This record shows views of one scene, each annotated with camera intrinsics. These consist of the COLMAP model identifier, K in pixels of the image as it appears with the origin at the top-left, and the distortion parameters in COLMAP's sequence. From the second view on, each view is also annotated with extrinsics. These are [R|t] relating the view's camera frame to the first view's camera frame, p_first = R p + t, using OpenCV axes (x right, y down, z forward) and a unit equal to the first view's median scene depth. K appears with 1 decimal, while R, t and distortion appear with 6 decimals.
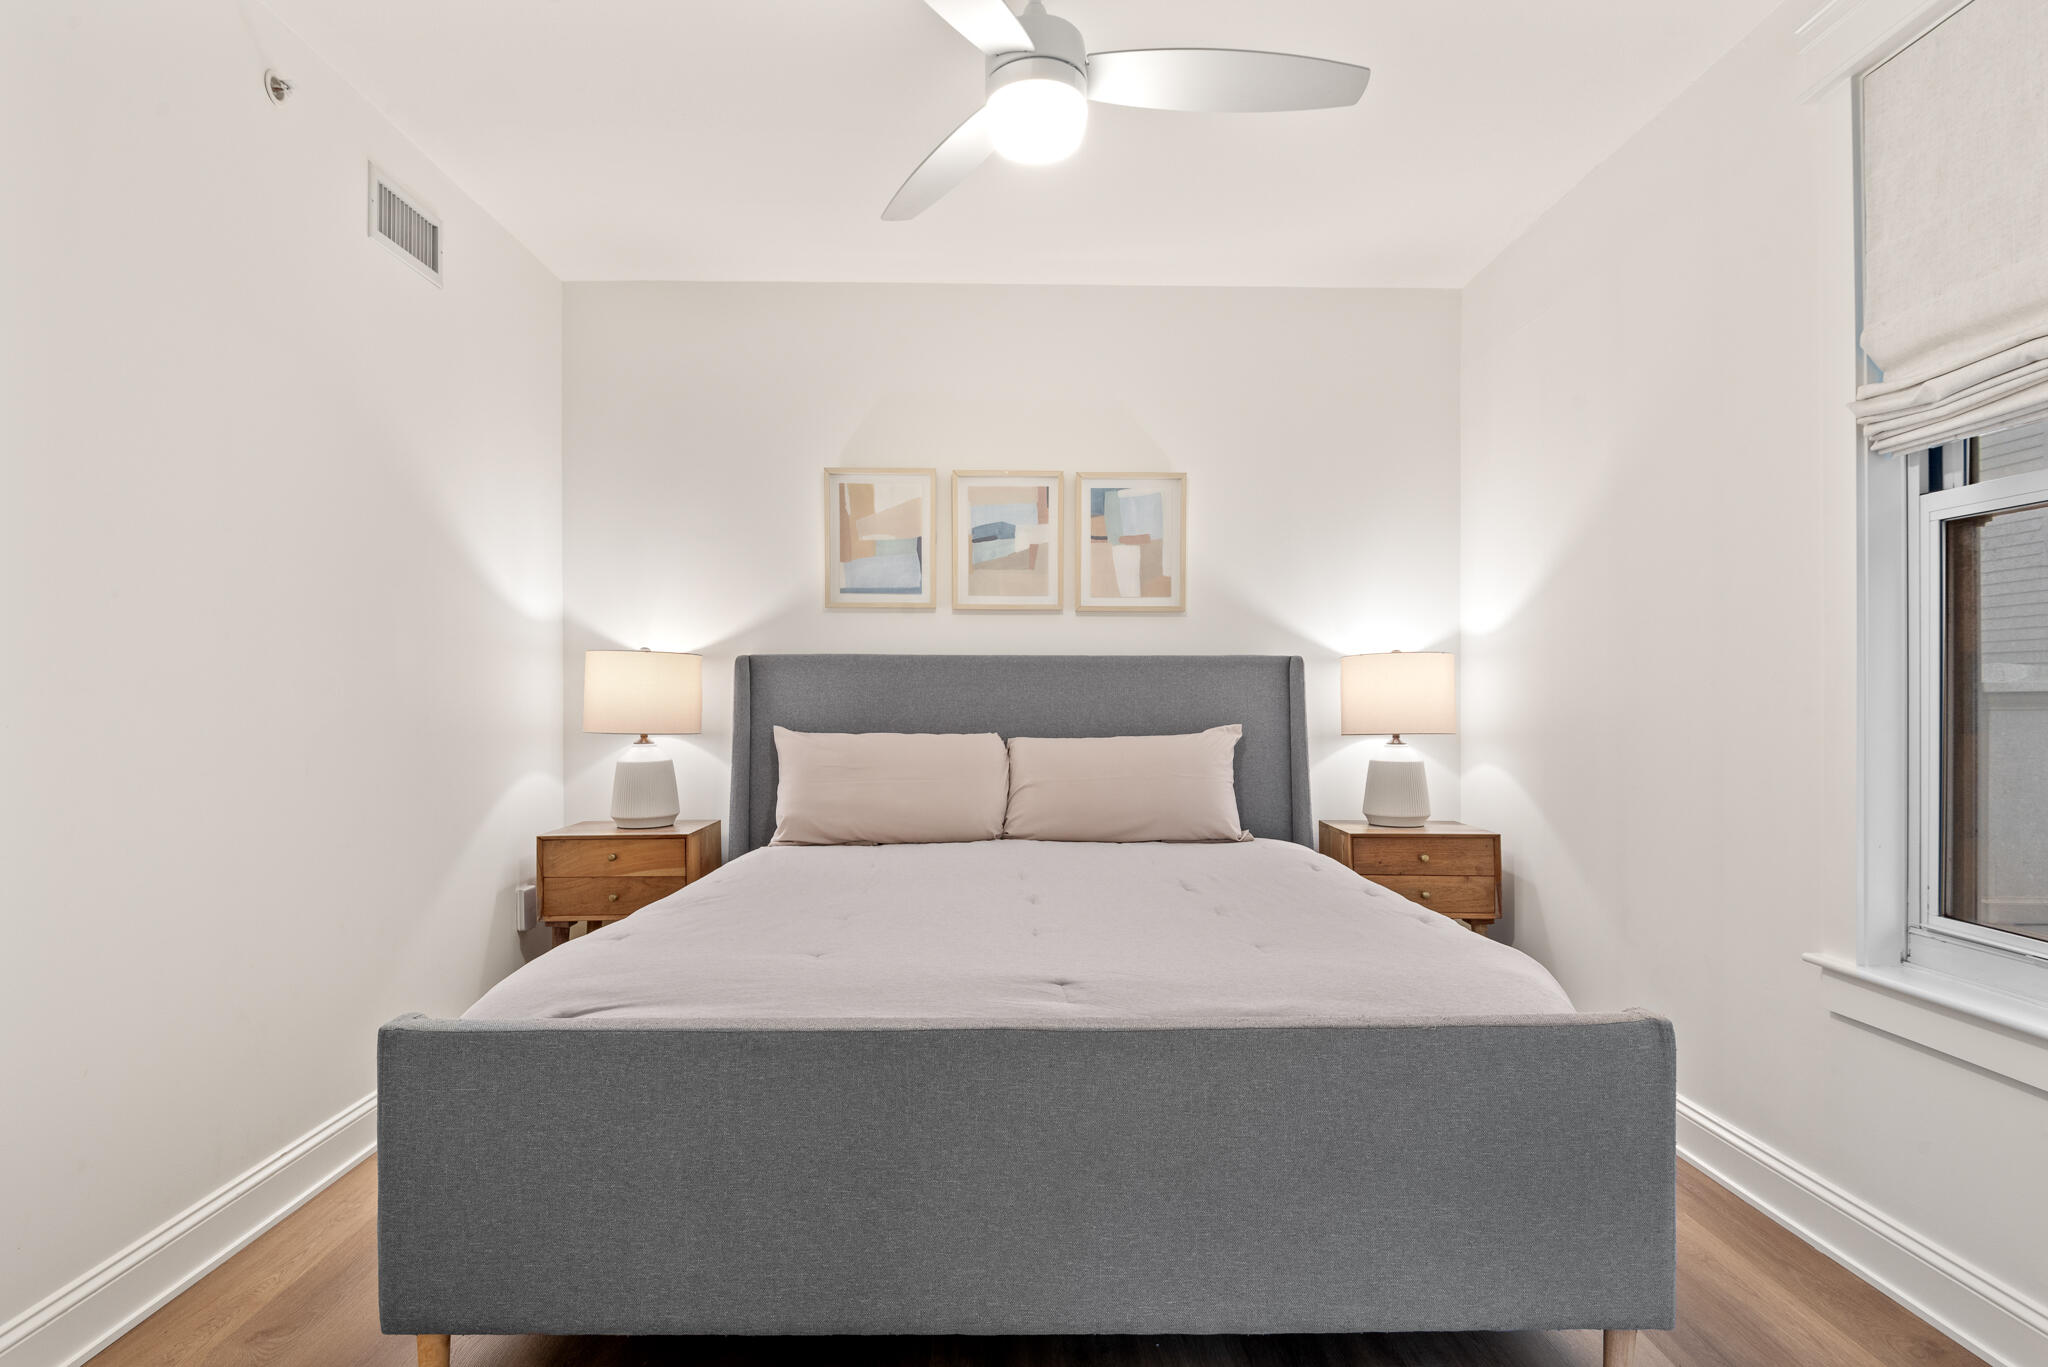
lens RADIAL K [[1051.2, 0, 1033.1], [0, 1051.2, 682.4], [0, 0, 1]] dist [0.041505, -0.041319]
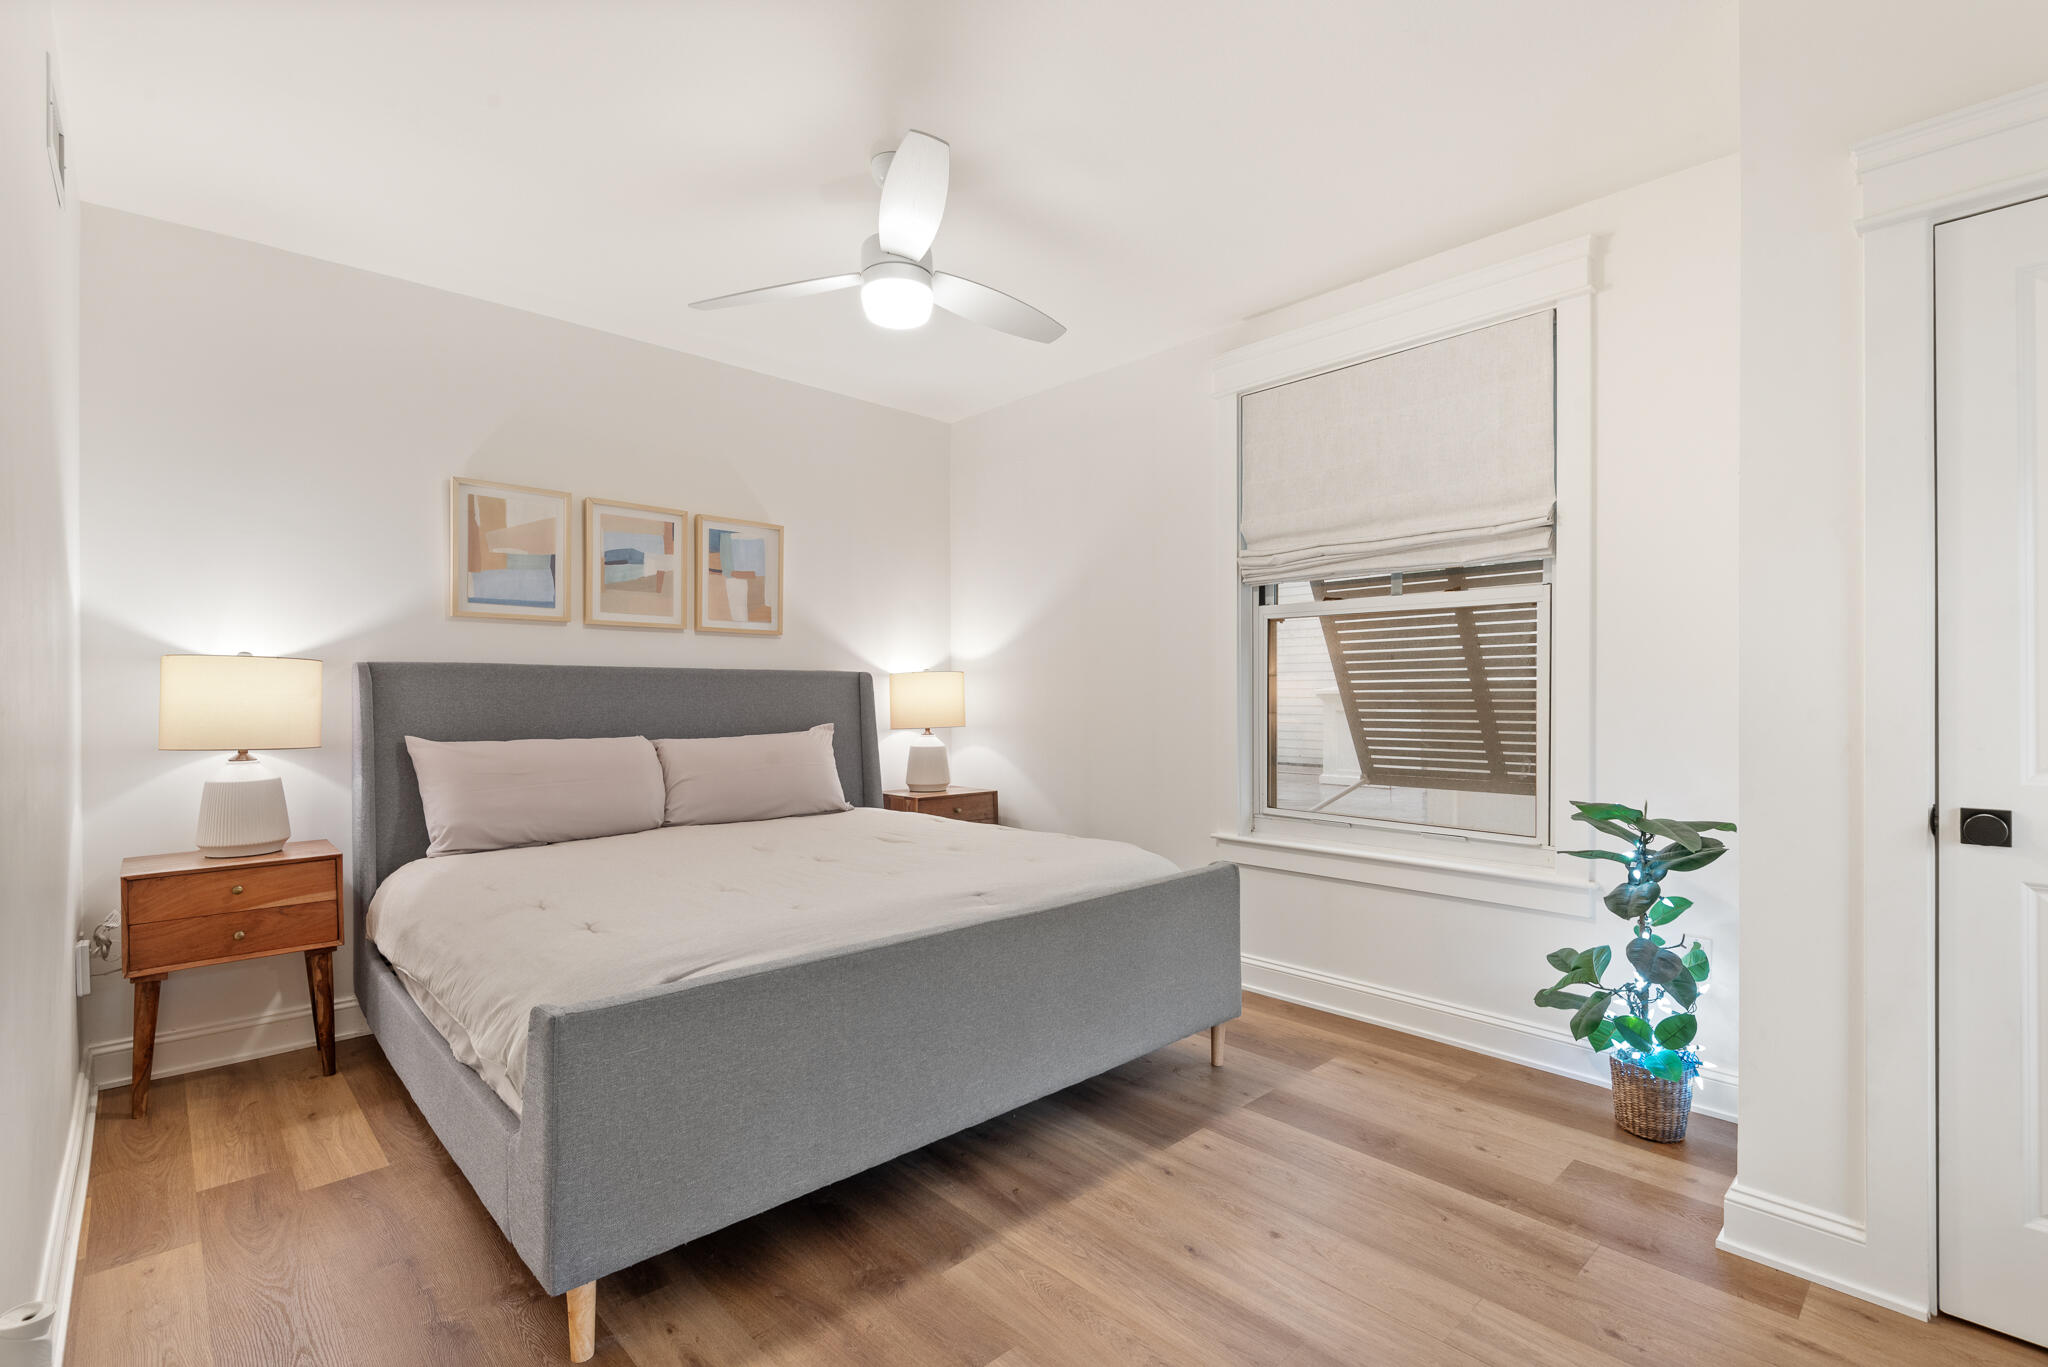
lens RADIAL K [[918.1, 0, 1024.0], [0, 918.1, 683.5], [0, 0, 1]] dist [0.028238, -0.018022]
pose [[0.738824, 0.007028, 0.673862, -0.402211], [-0.007005, 0.999972, -0.002749, -0.008707], [-0.673862, -0.002689, 0.738852, -0.014529]]
